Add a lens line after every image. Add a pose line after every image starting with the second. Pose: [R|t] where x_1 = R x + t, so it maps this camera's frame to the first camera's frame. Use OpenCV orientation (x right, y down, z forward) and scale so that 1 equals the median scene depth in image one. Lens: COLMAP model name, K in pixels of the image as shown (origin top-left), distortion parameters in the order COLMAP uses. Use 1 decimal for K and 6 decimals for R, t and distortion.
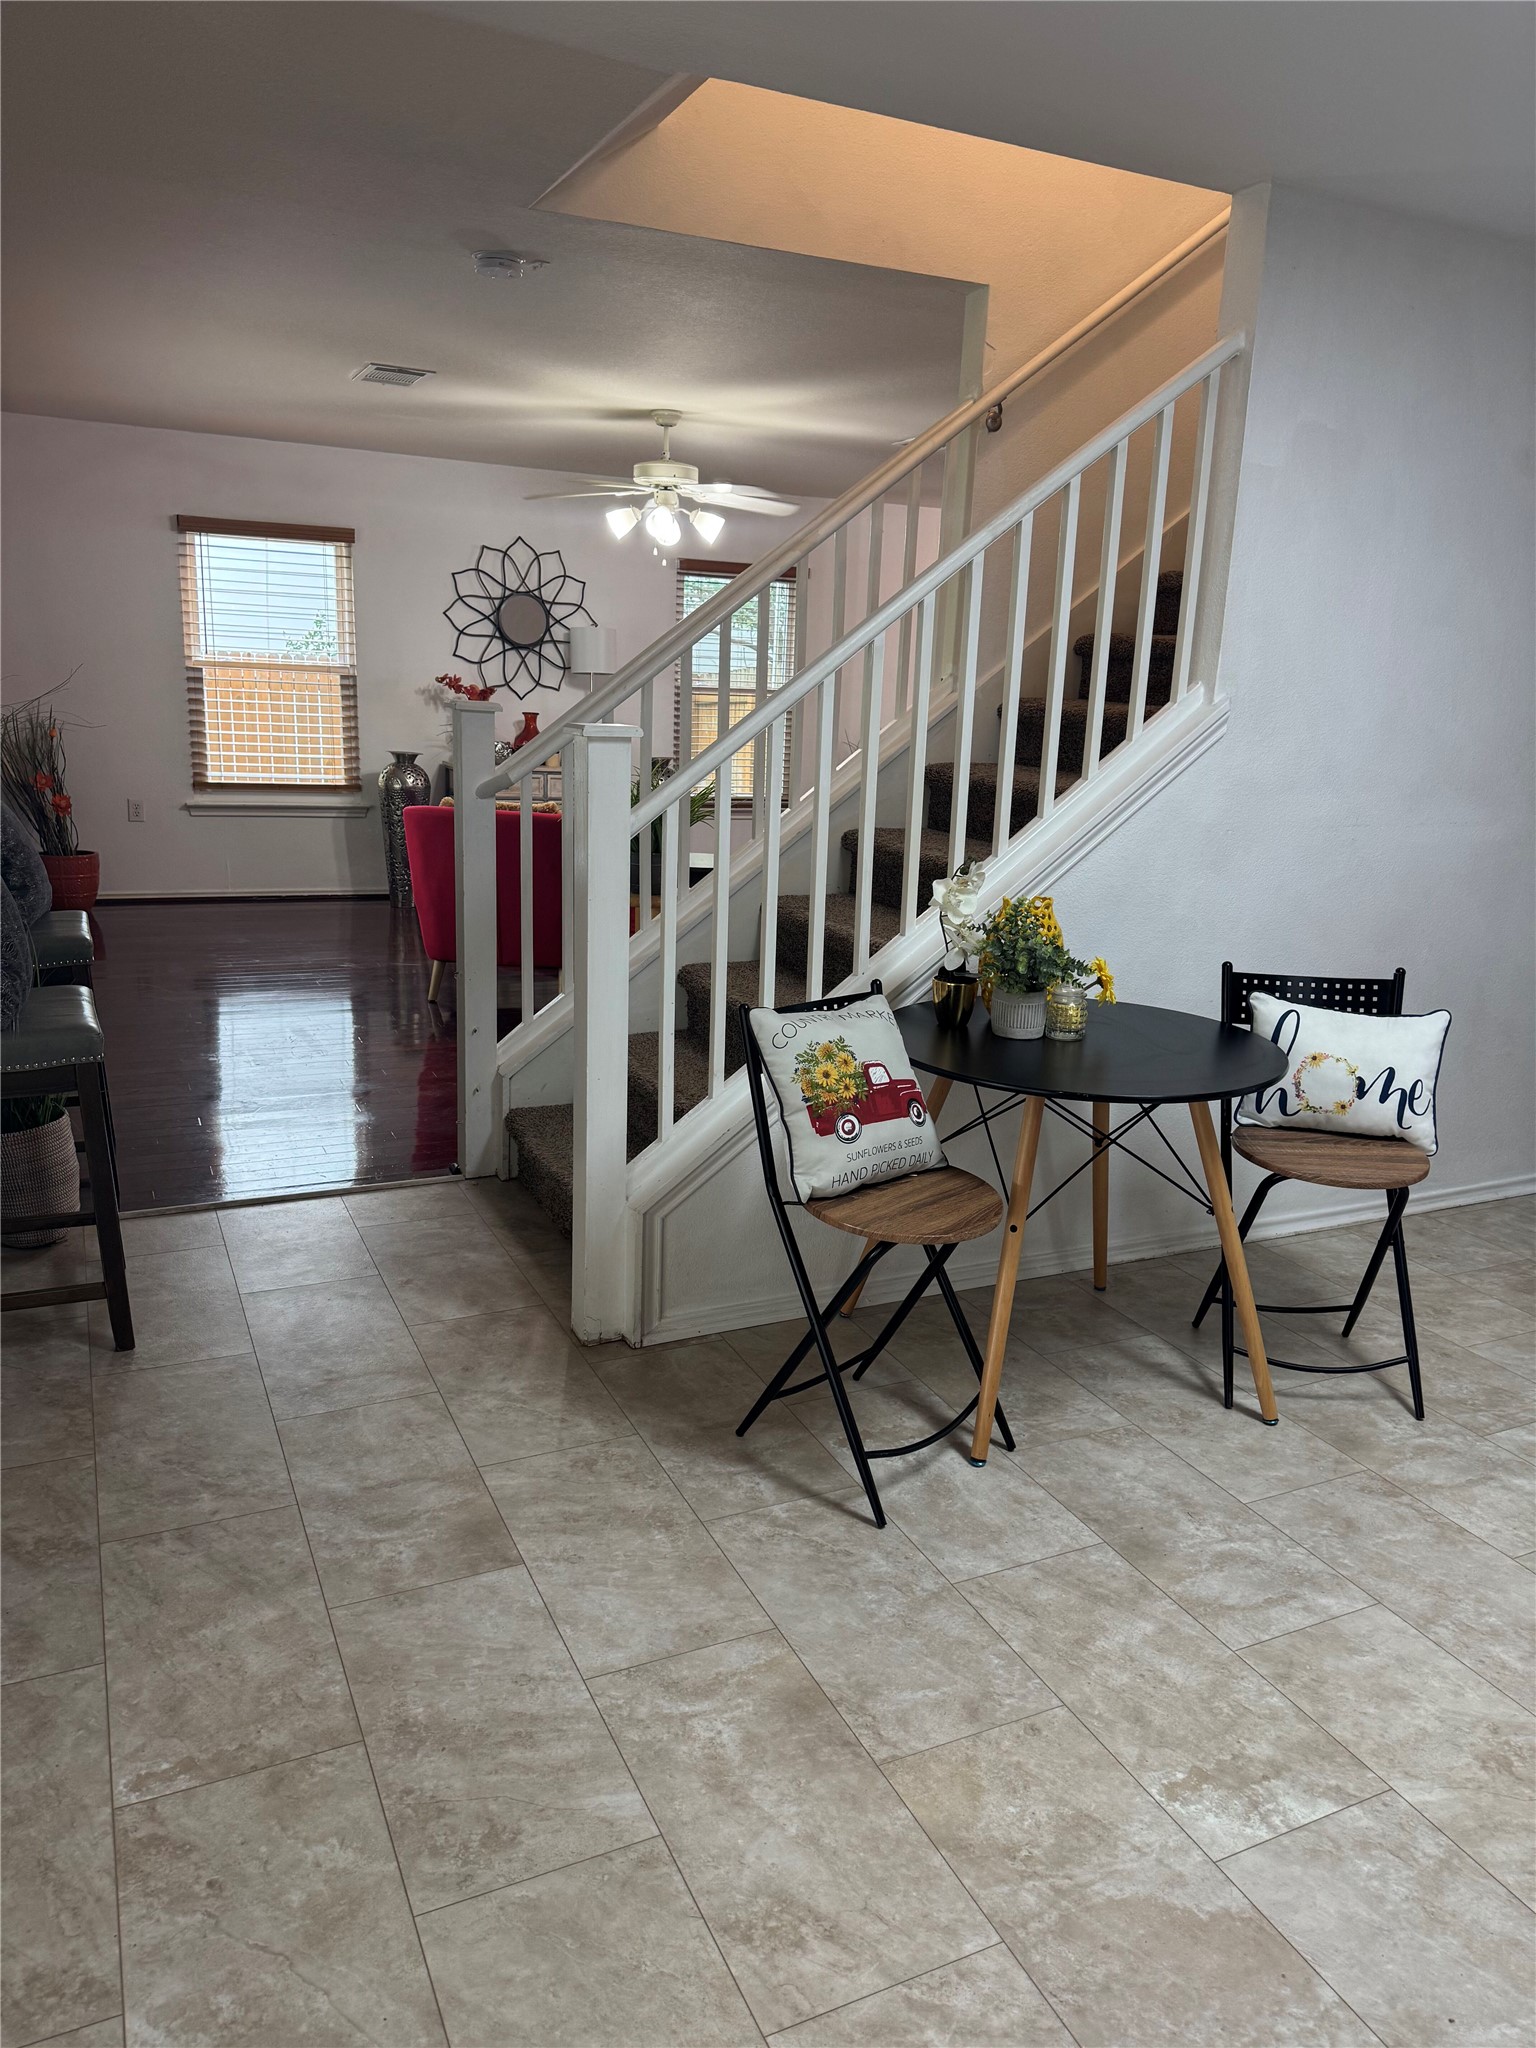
lens RADIAL K [[1455.1, 0, 766.1], [0, 1455.1, 1037.2], [0, 0, 1]] dist [0.006730, -0.006502]
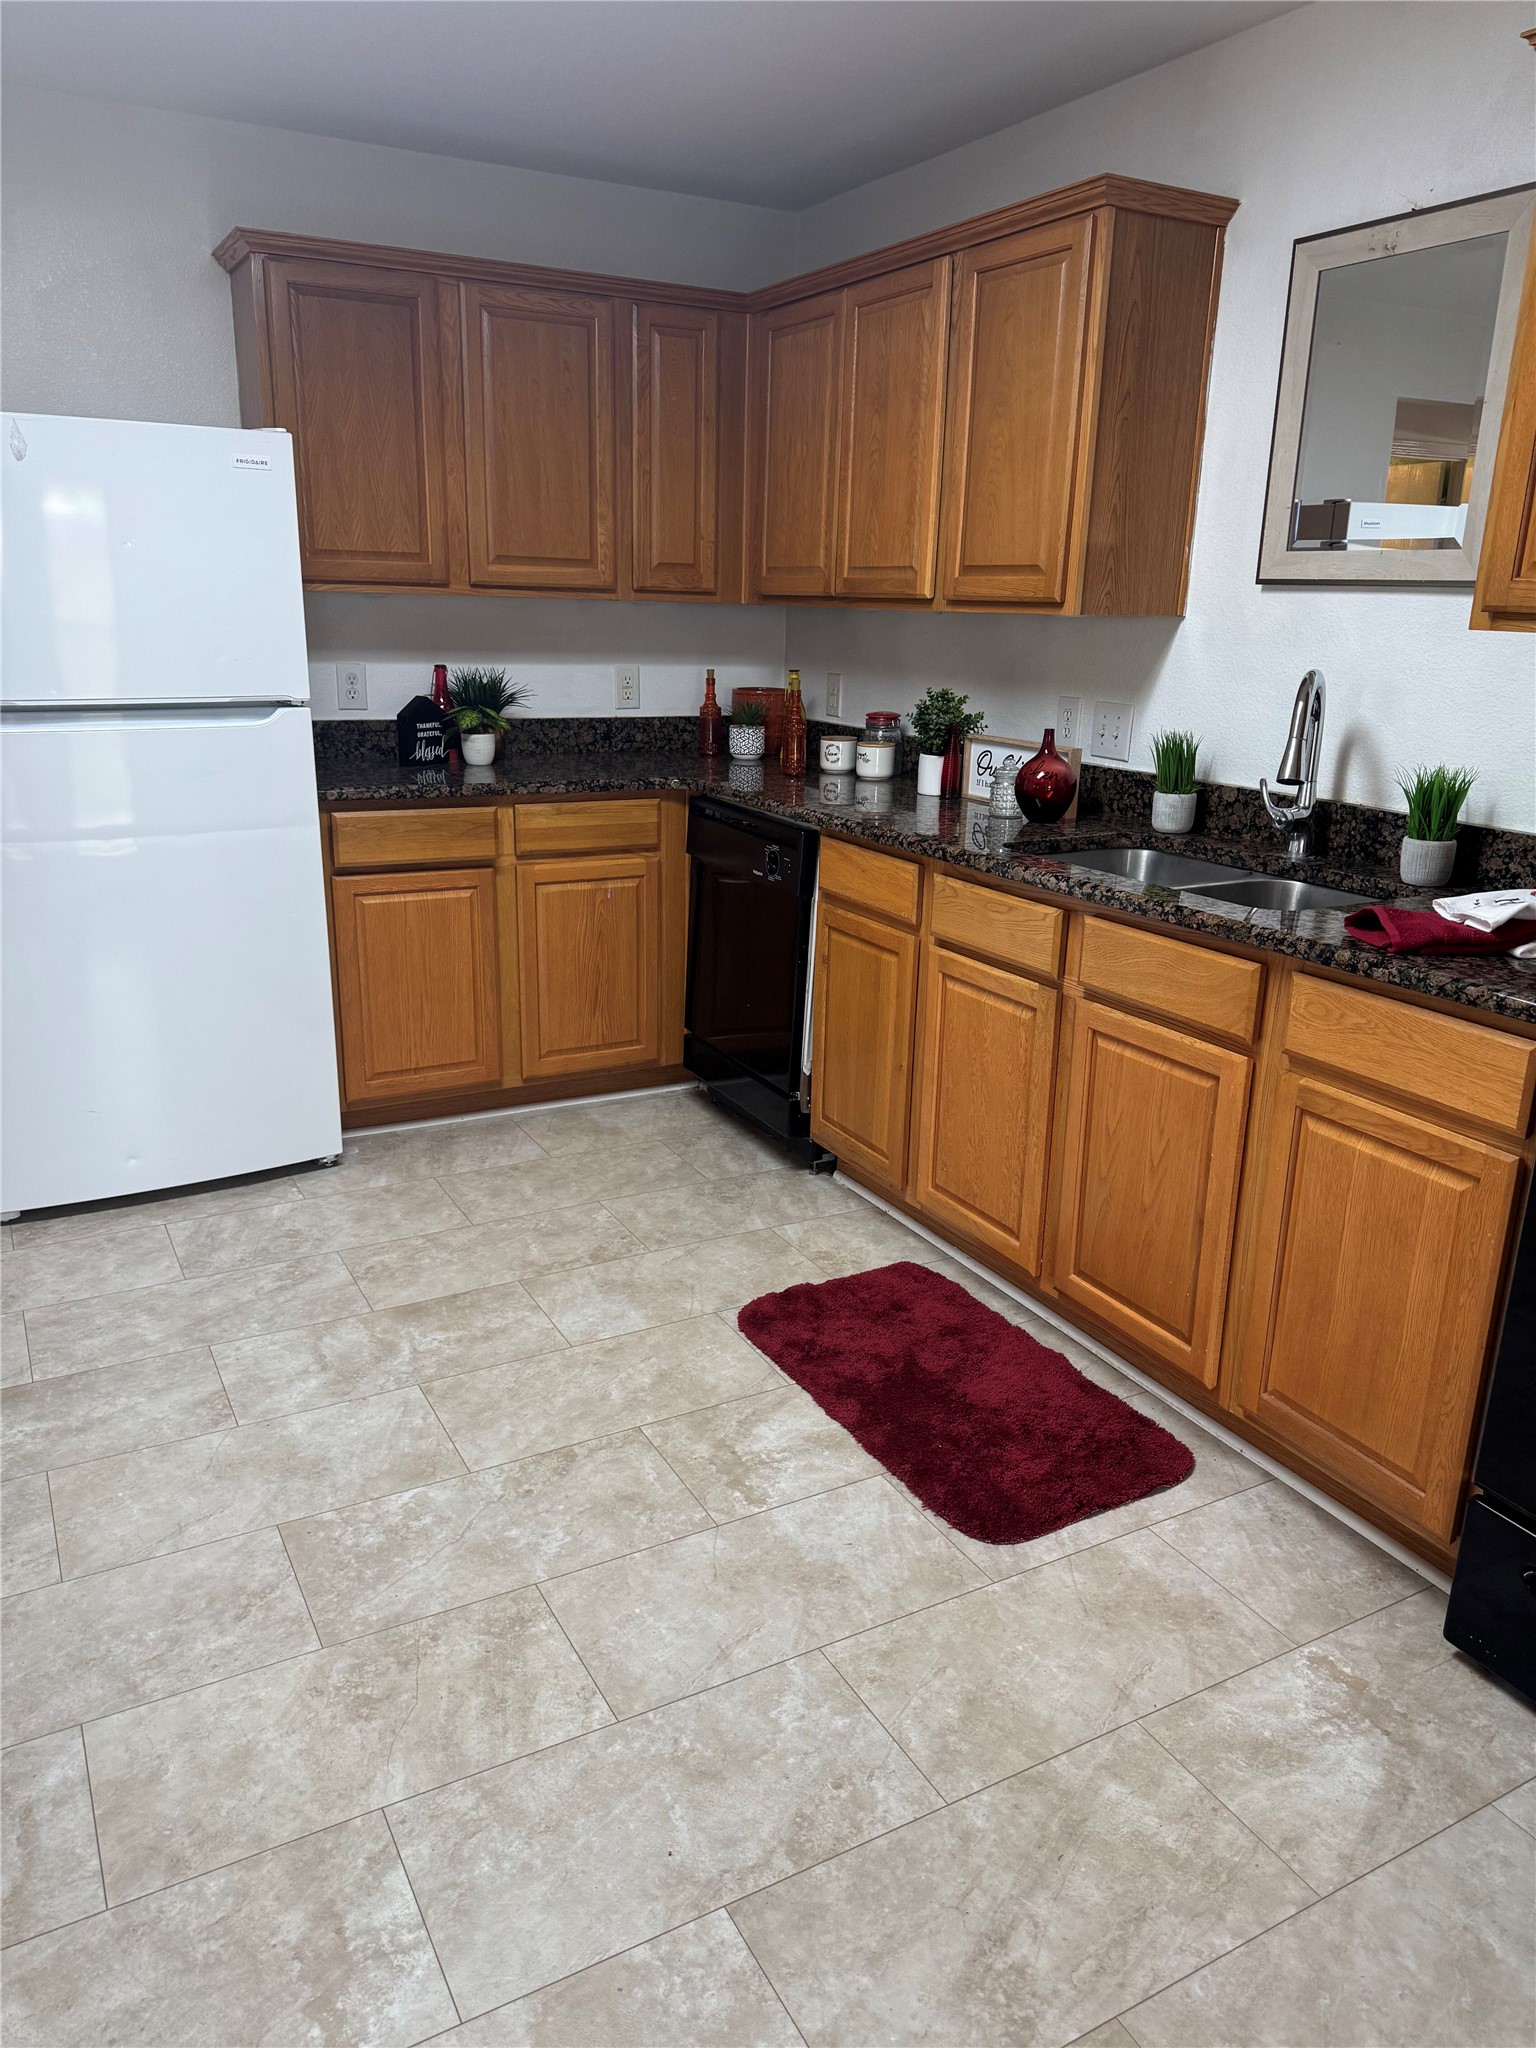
lens RADIAL K [[1455.1, 0, 767.6], [0, 1455.1, 1023.5], [0, 0, 1]] dist [0.006730, -0.006502]
pose [[-0.061238, -0.326342, 0.943266, -0.274235], [0.221644, 0.916999, 0.331644, -0.173344], [-0.973203, 0.229379, 0.016177, 0.639515]]
